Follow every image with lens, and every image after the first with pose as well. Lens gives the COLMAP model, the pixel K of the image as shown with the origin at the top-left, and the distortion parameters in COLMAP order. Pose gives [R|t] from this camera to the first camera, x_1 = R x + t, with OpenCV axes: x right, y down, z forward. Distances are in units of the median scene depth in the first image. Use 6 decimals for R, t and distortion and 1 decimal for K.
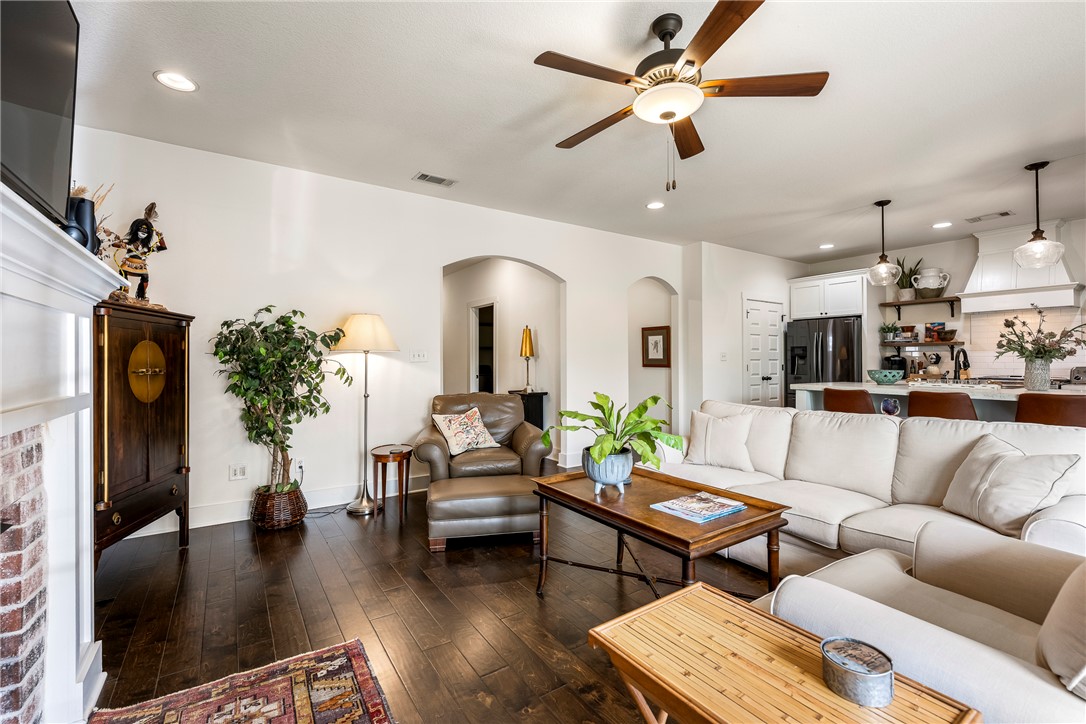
lens RADIAL K [[473.2, 0, 543.0], [0, 473.2, 362.0], [0, 0, 1]] dist [0.003721, 0.000531]
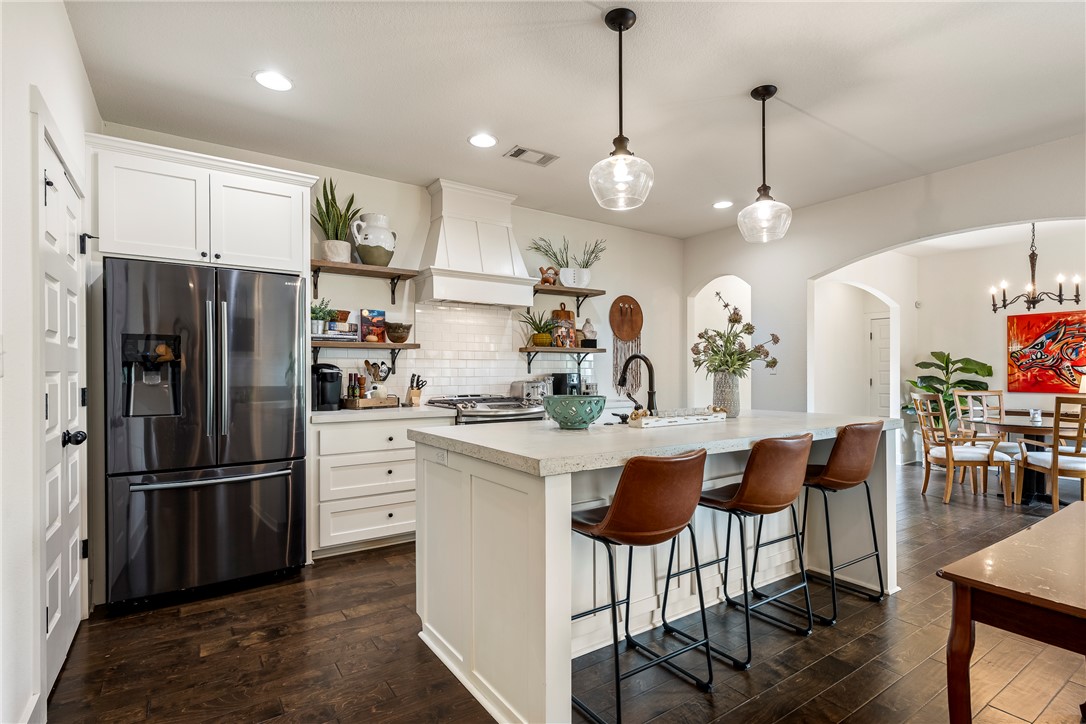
lens RADIAL K [[530.8, 0, 544.4], [0, 530.8, 373.6], [0, 0, 1]] dist [-0.015766, 0.000271]
pose [[-0.009888, -0.001427, 0.999950, 0.168081], [0.003073, 0.999994, 0.001457, -0.003912], [-0.999946, 0.003087, -0.009884, 0.802695]]
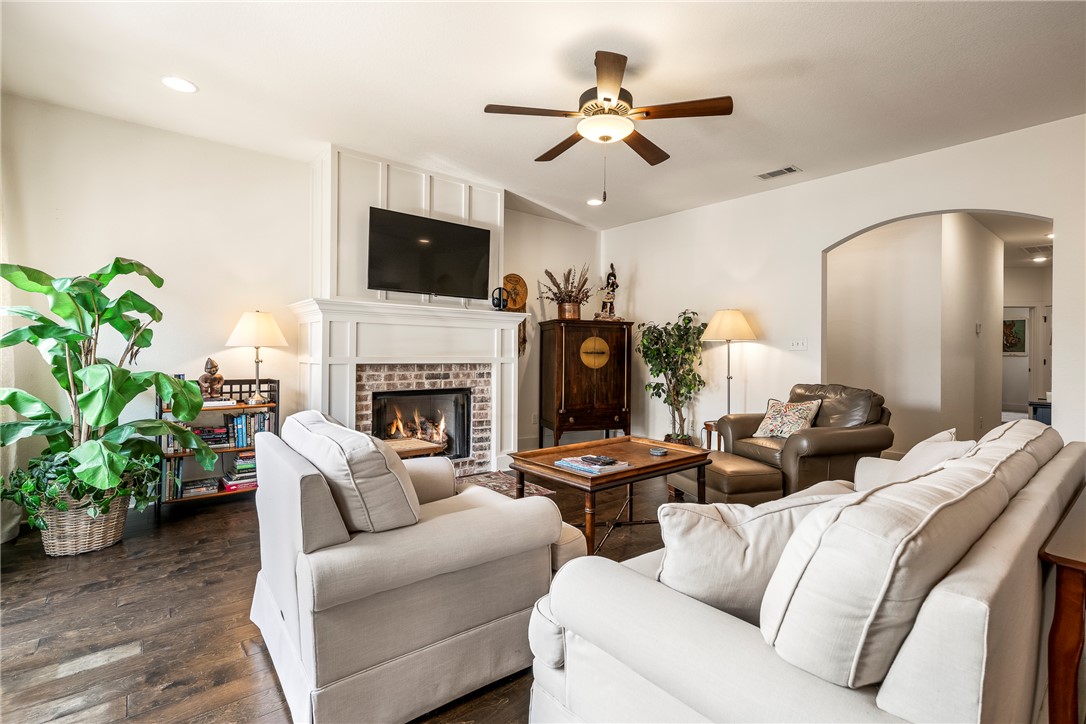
lens RADIAL K [[505.0, 0, 557.9], [0, 505.0, 353.2], [0, 0, 1]] dist [-0.001983, -0.000171]
pose [[0.117503, 0.005506, -0.993057, 0.524606], [-0.015072, 0.999879, 0.003761, 0.007138], [0.992958, 0.014525, 0.117571, 0.259835]]
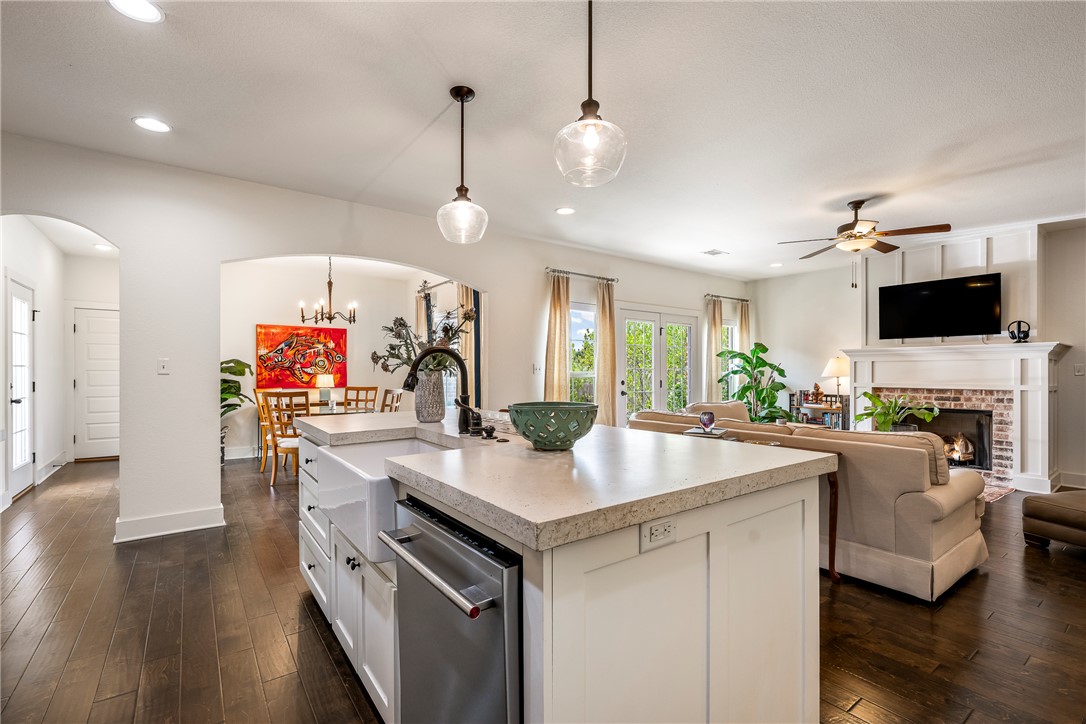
lens RADIAL K [[489.1, 0, 546.8], [0, 489.1, 373.6], [0, 0, 1]] dist [0.006433, 0.000133]
pose [[-0.998503, -0.000749, -0.054700, 0.577501], [-0.000934, 0.999994, 0.003351, -0.003322], [0.054698, 0.003397, -0.998497, 1.045501]]
